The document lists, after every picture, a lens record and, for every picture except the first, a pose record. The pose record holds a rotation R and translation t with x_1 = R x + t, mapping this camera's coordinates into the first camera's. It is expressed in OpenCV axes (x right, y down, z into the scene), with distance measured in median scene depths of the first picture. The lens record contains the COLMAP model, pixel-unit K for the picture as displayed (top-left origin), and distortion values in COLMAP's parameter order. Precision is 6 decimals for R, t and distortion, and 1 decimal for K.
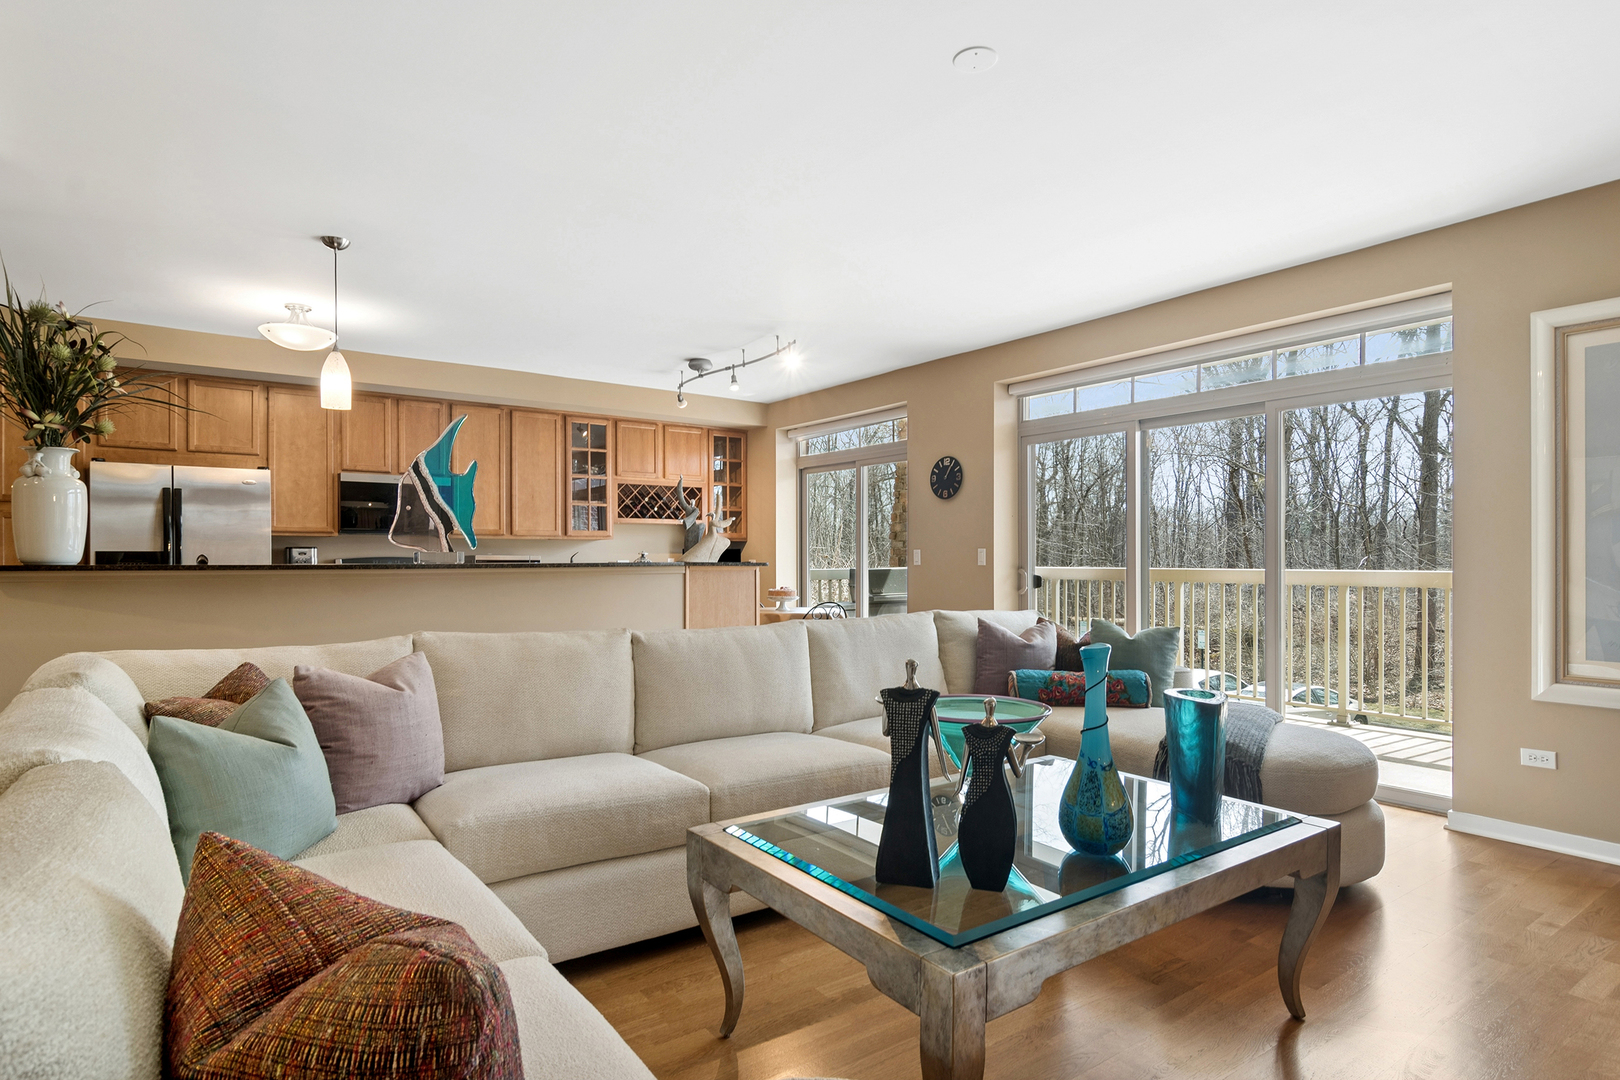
lens RADIAL K [[865.6, 0, 814.1], [0, 865.6, 556.0], [0, 0, 1]] dist [-0.000787, 0.000129]
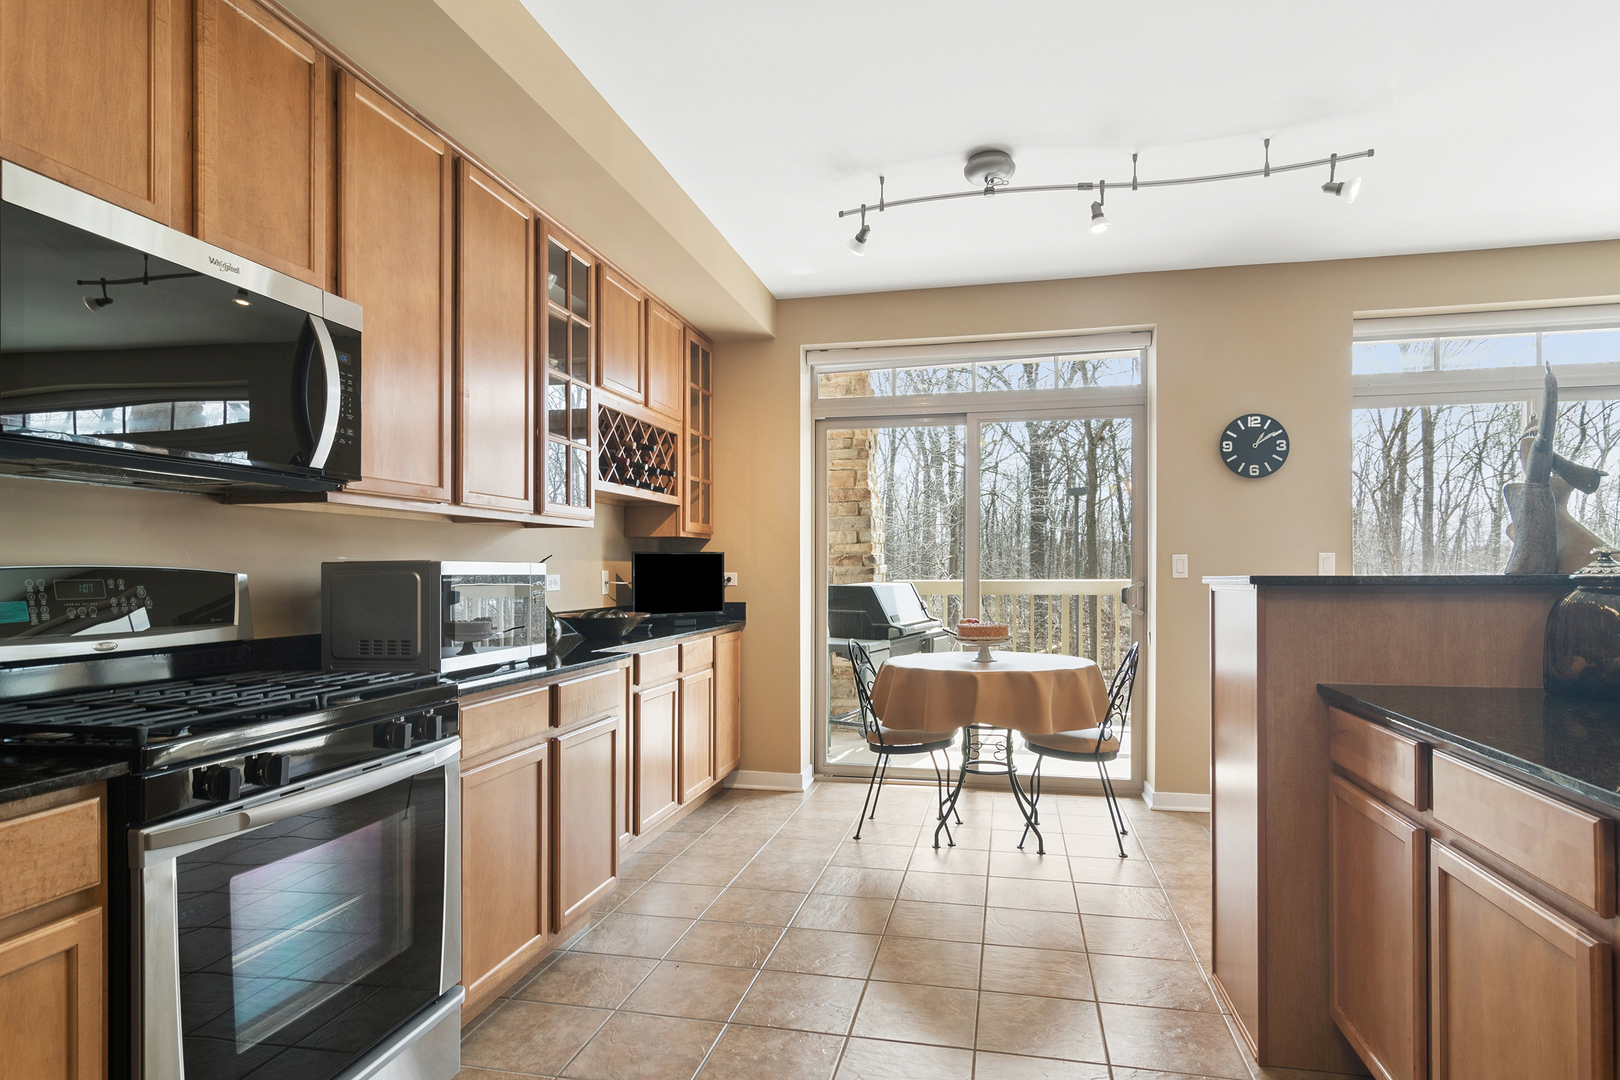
lens RADIAL K [[878.8, 0, 816.3], [0, 878.8, 564.5], [0, 0, 1]] dist [-0.001167, 0.000932]
pose [[0.750756, 0.000917, 0.660579, -0.531296], [0.002351, 0.999989, -0.004061, 0.002429], [-0.660575, 0.004602, 0.750746, 0.699824]]
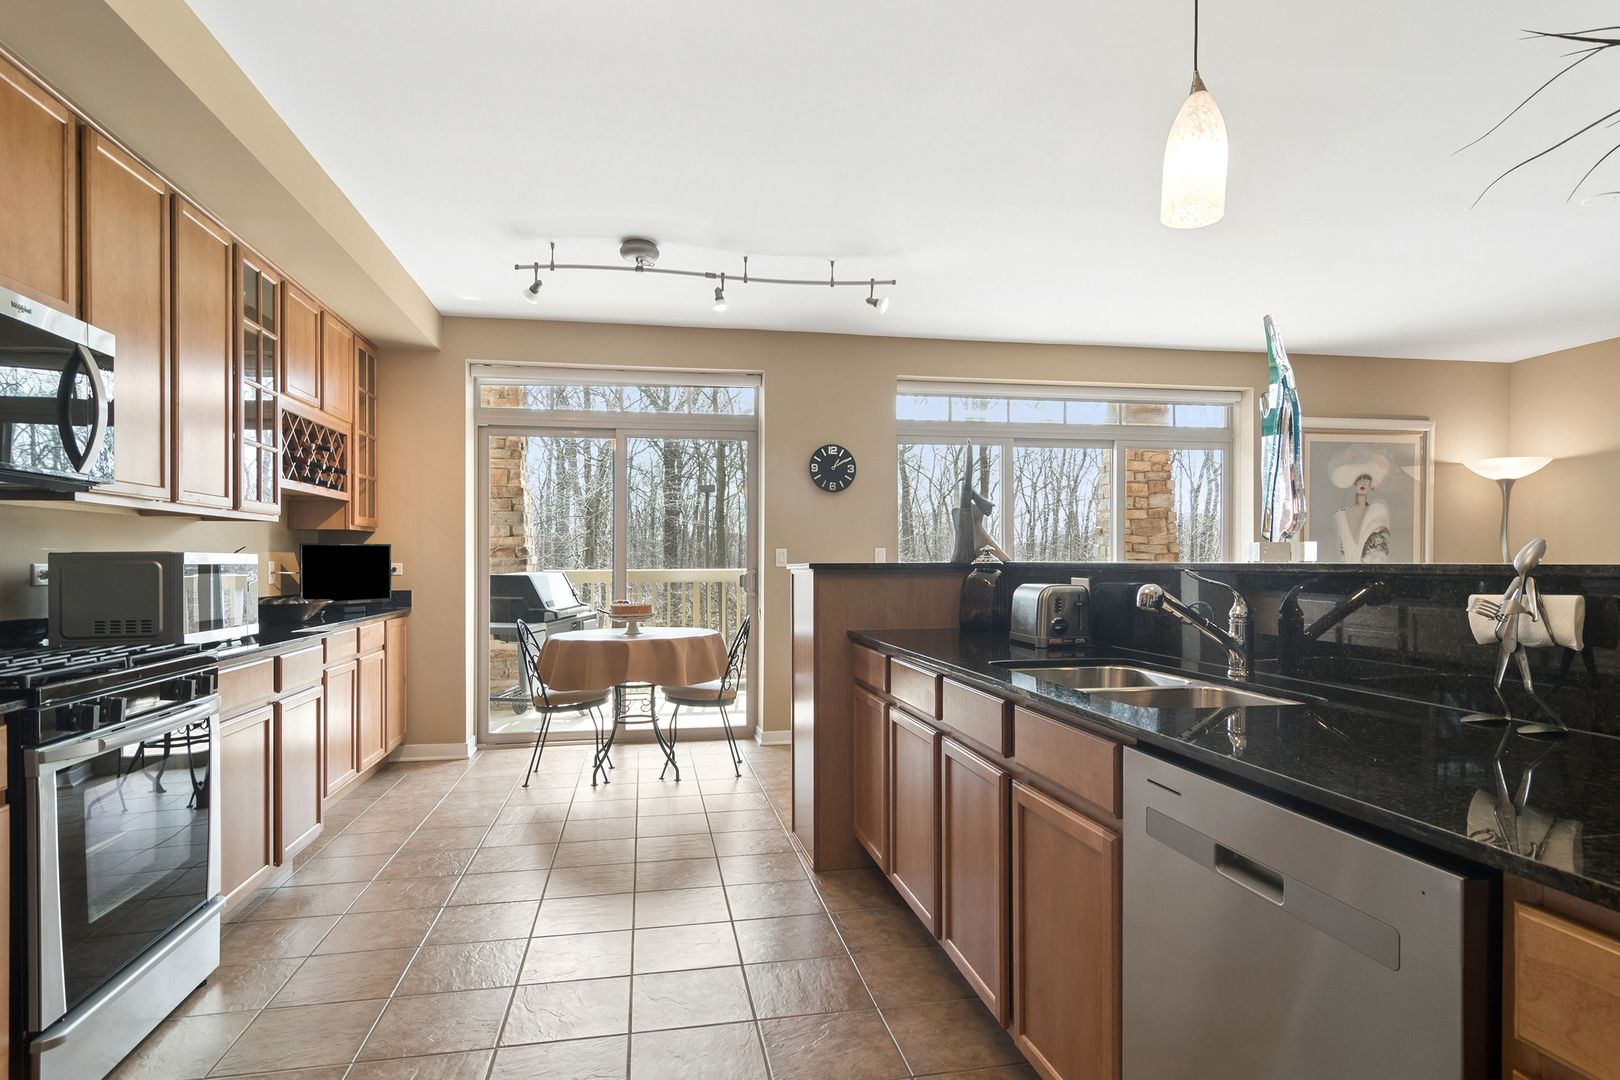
lens RADIAL K [[878.8, 0, 816.3], [0, 878.8, 564.5], [0, 0, 1]] dist [-0.001167, 0.000932]
pose [[0.424219, -0.006291, 0.905538, -0.659913], [0.002113, 0.999980, 0.005957, 0.003288], [-0.905557, -0.000614, 0.424224, 0.615974]]
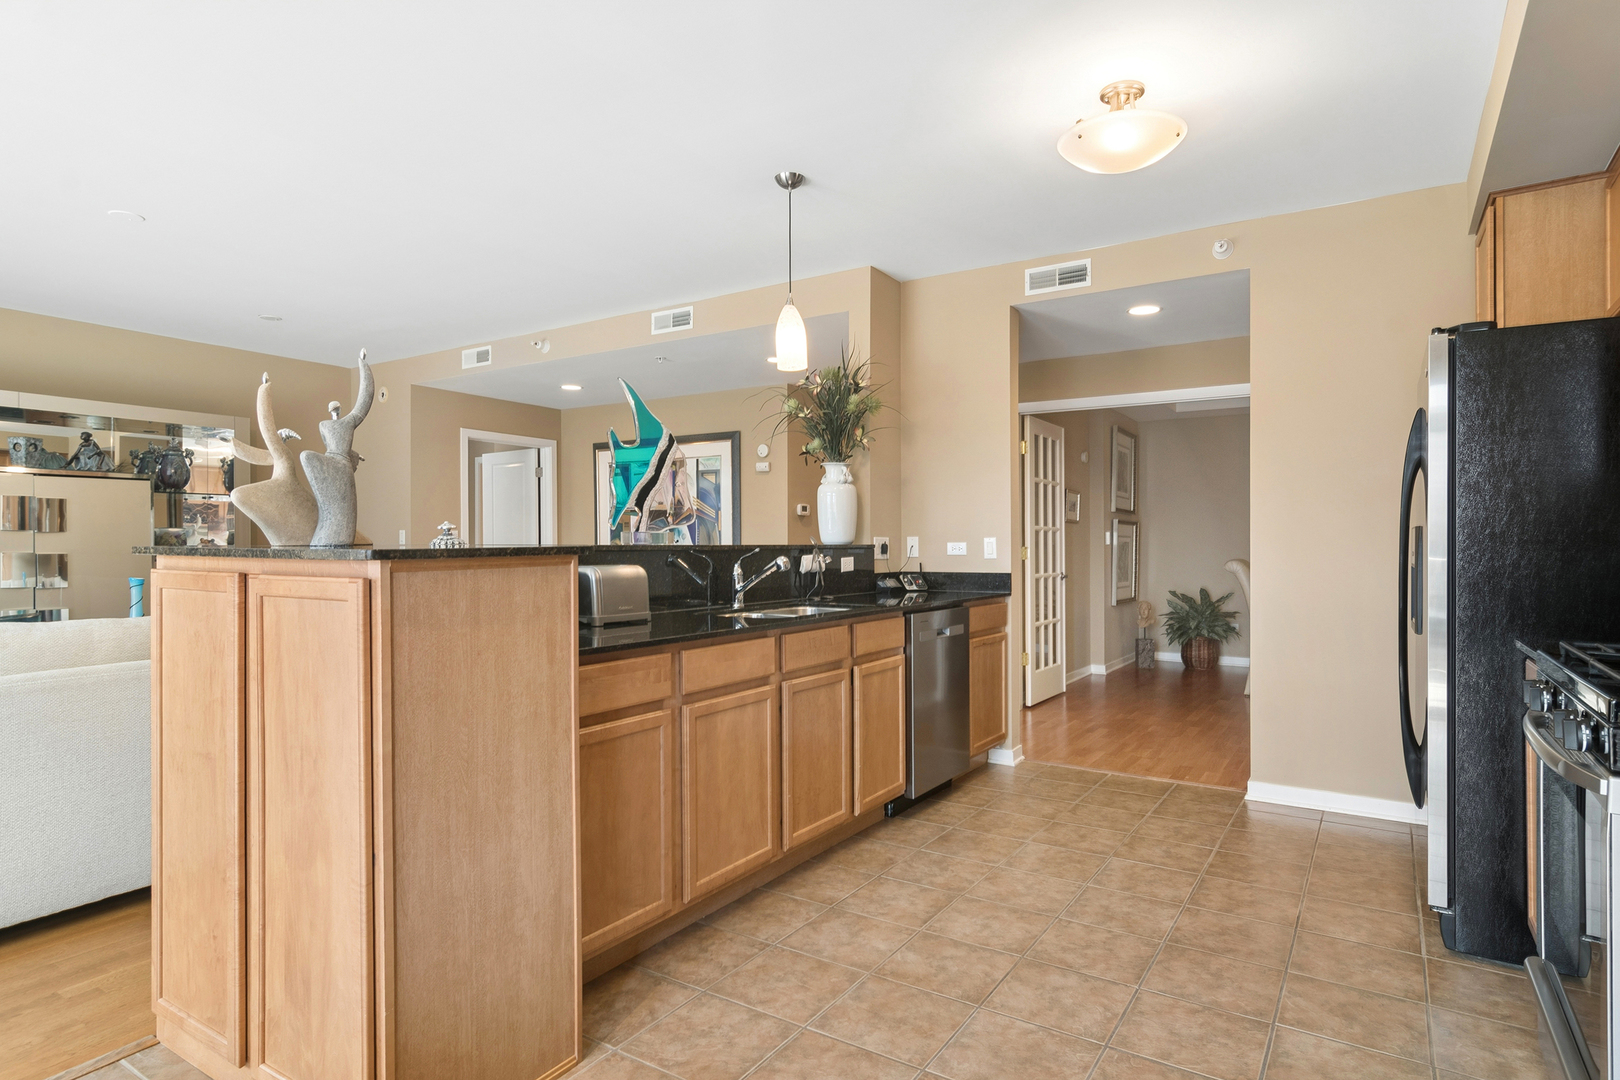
lens RADIAL K [[886.9, 0, 814.5], [0, 886.9, 549.8], [0, 0, 1]] dist [-0.000693, 0.000674]
pose [[-0.935066, 0.005387, -0.354433, -0.161139], [0.003668, 0.999978, 0.005522, 0.005008], [0.354455, 0.003863, -0.935065, 1.158865]]
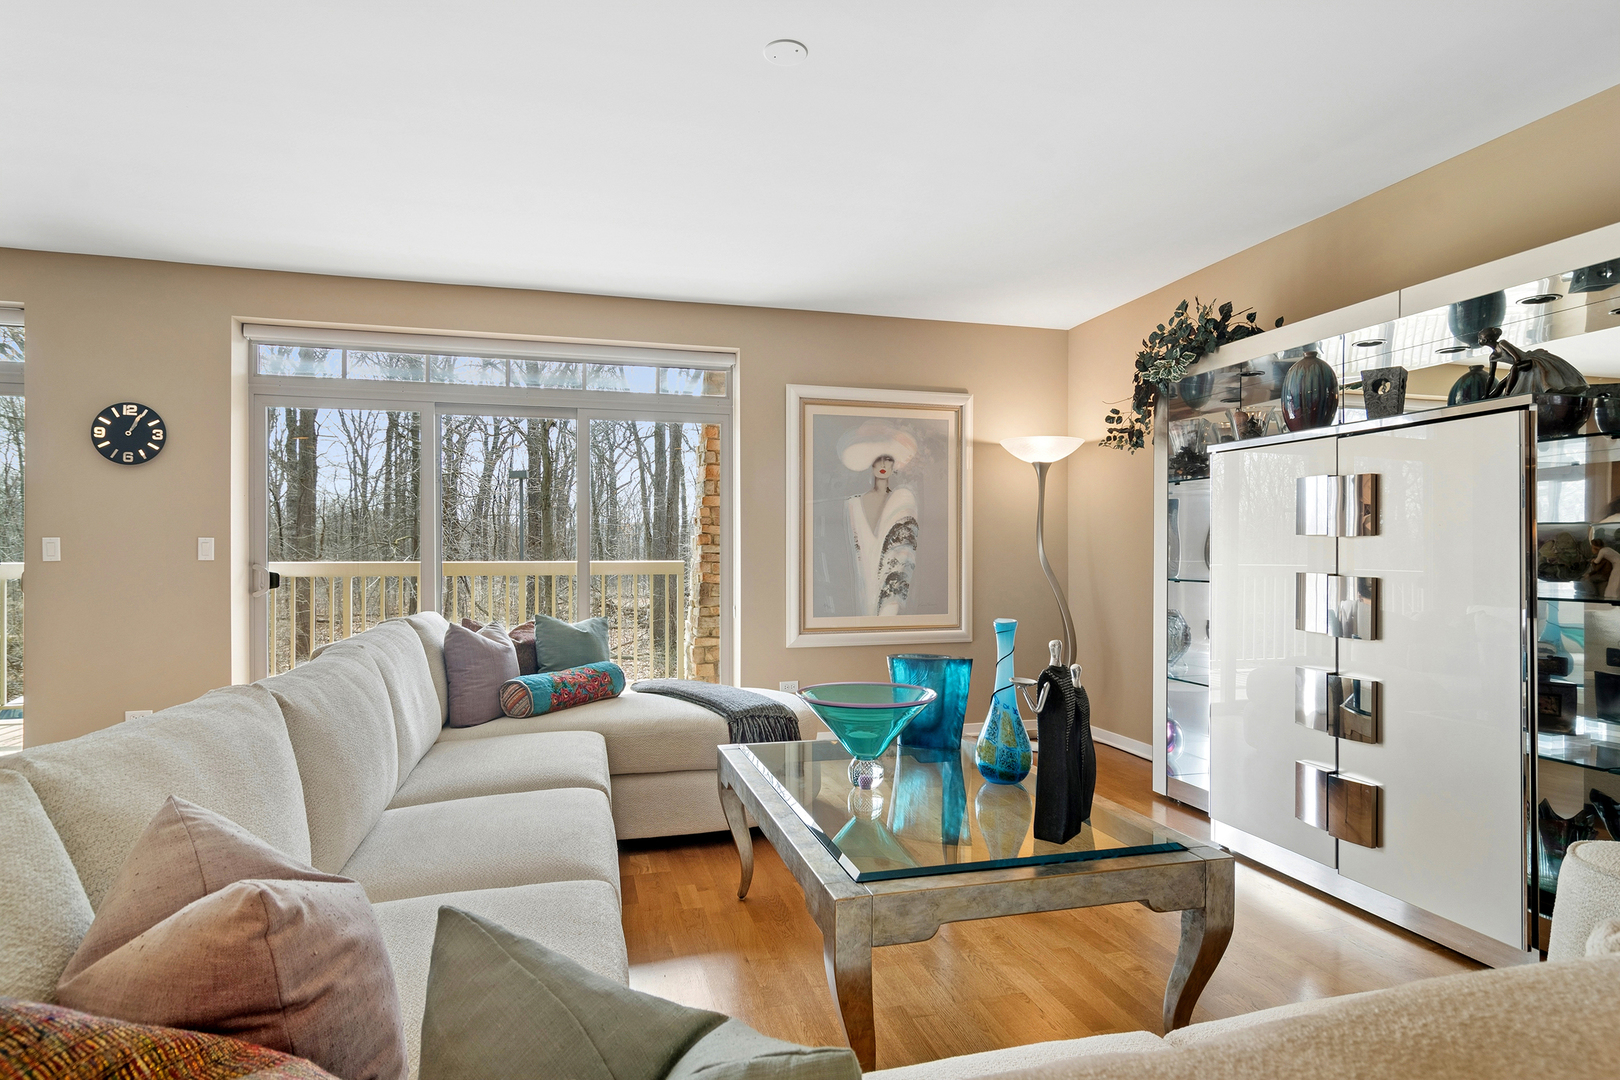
lens RADIAL K [[865.6, 0, 814.1], [0, 865.6, 556.0], [0, 0, 1]] dist [-0.000787, 0.000129]
pose [[0.344697, -0.004880, 0.938701, -0.296279], [-0.003170, 0.999975, 0.006363, 0.000445], [-0.938708, -0.005169, 0.344673, 0.249340]]
